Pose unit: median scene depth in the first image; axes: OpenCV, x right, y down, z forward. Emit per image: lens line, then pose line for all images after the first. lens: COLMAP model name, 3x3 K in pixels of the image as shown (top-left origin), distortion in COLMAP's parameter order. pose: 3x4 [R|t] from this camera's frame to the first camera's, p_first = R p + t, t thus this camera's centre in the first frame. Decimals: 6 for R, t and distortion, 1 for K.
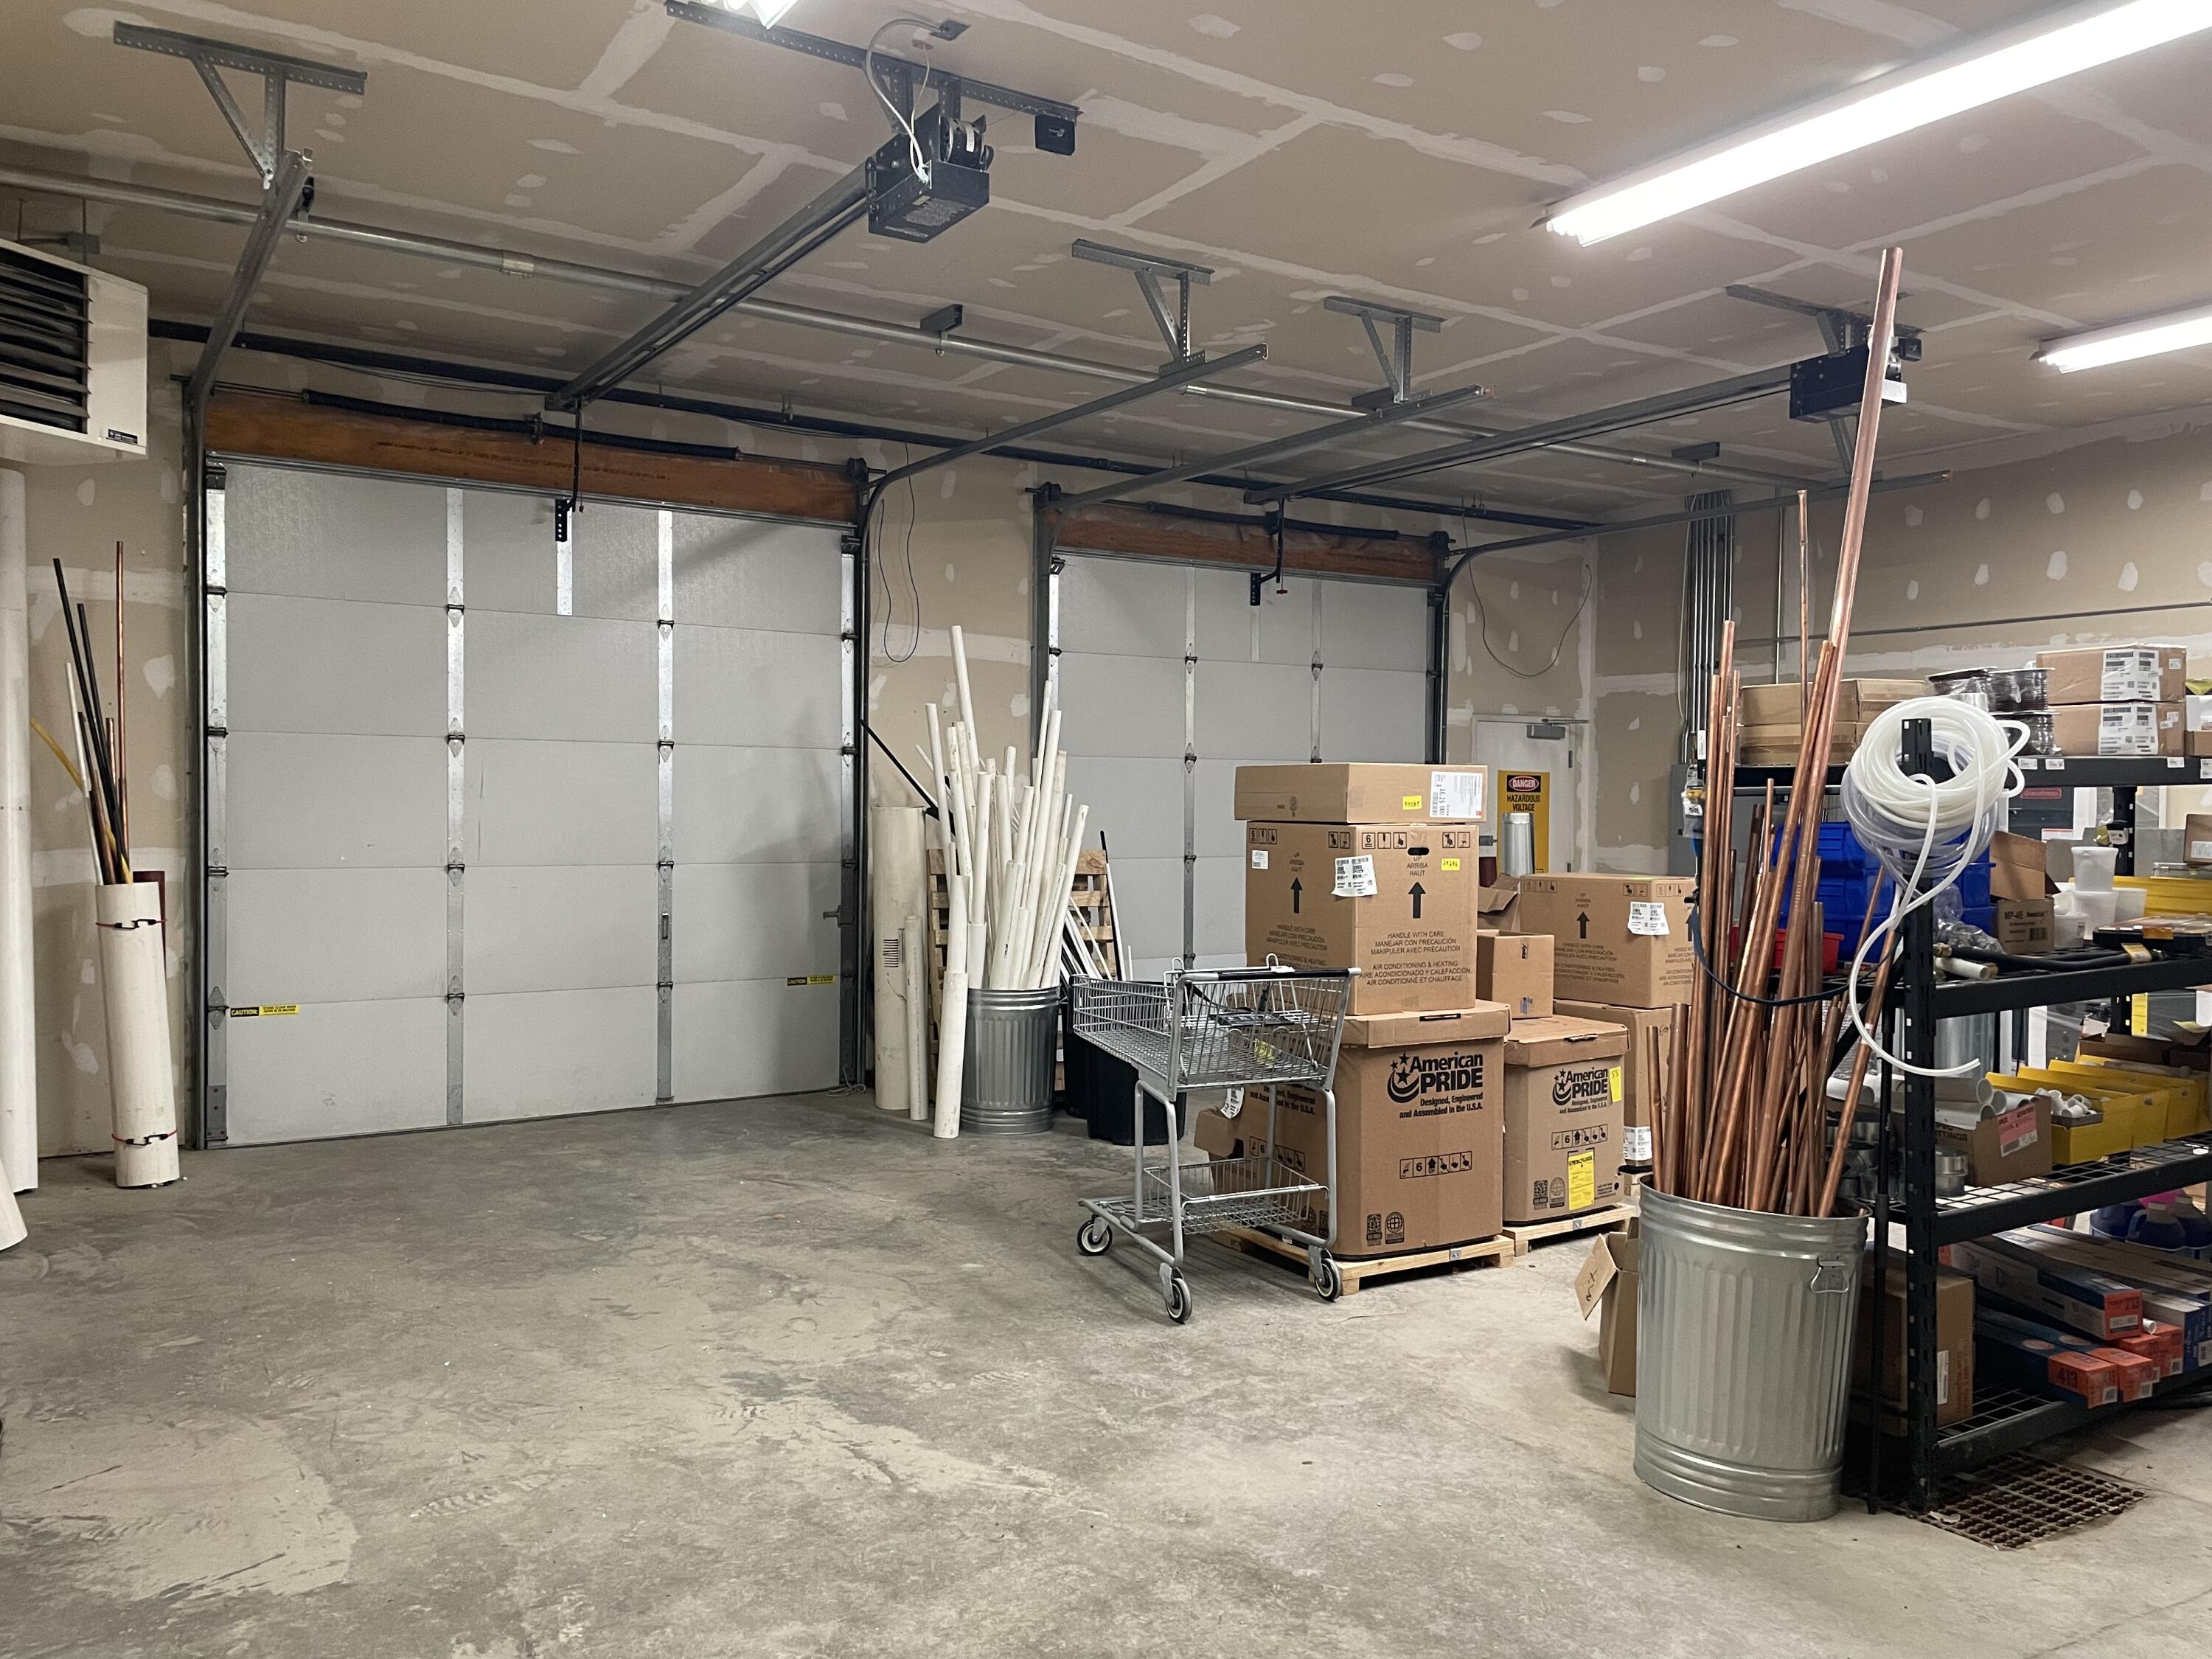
lens RADIAL K [[1658.8, 0, 1103.7], [0, 1658.8, 819.4], [0, 0, 1]] dist [0.097424, -0.129451]
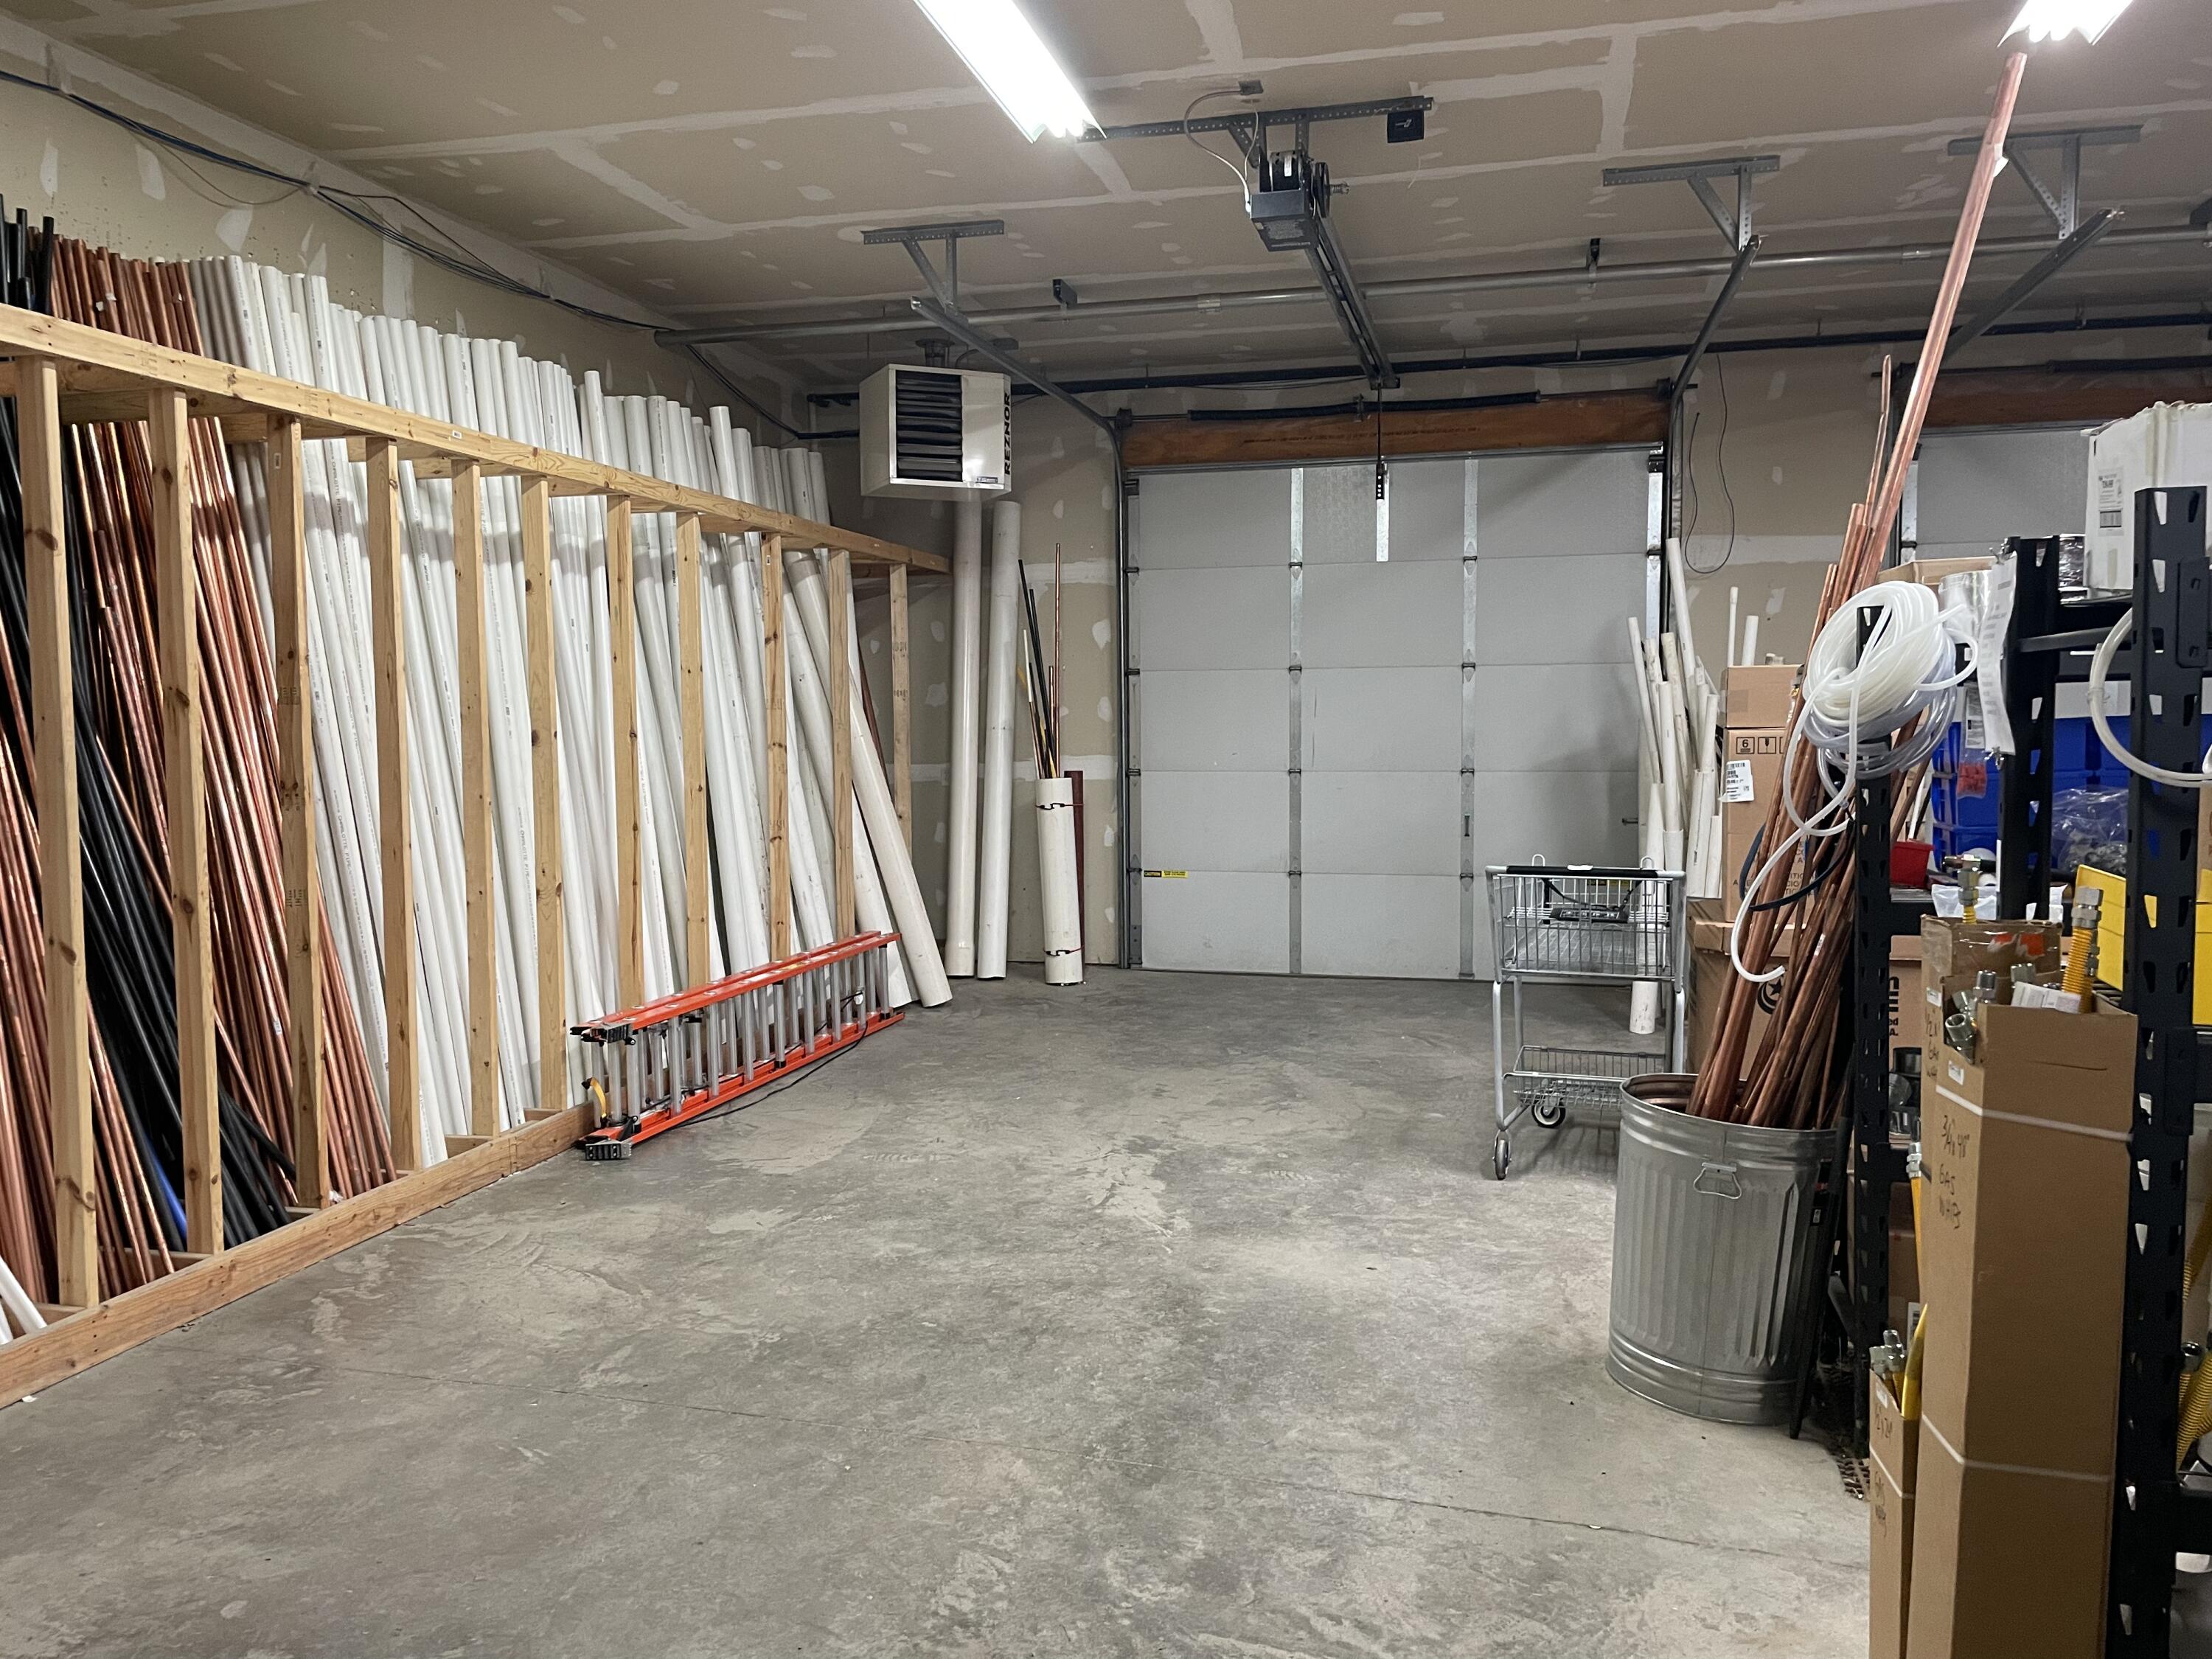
lens RADIAL K [[1670.6, 0, 1109.3], [0, 1670.6, 815.9], [0, 0, 1]] dist [0.103579, -0.152587]
pose [[0.688205, 0.028539, -0.724955, 0.740267], [0.006091, 0.998964, 0.045108, 0.007642], [0.725491, -0.035459, 0.687318, 0.051121]]
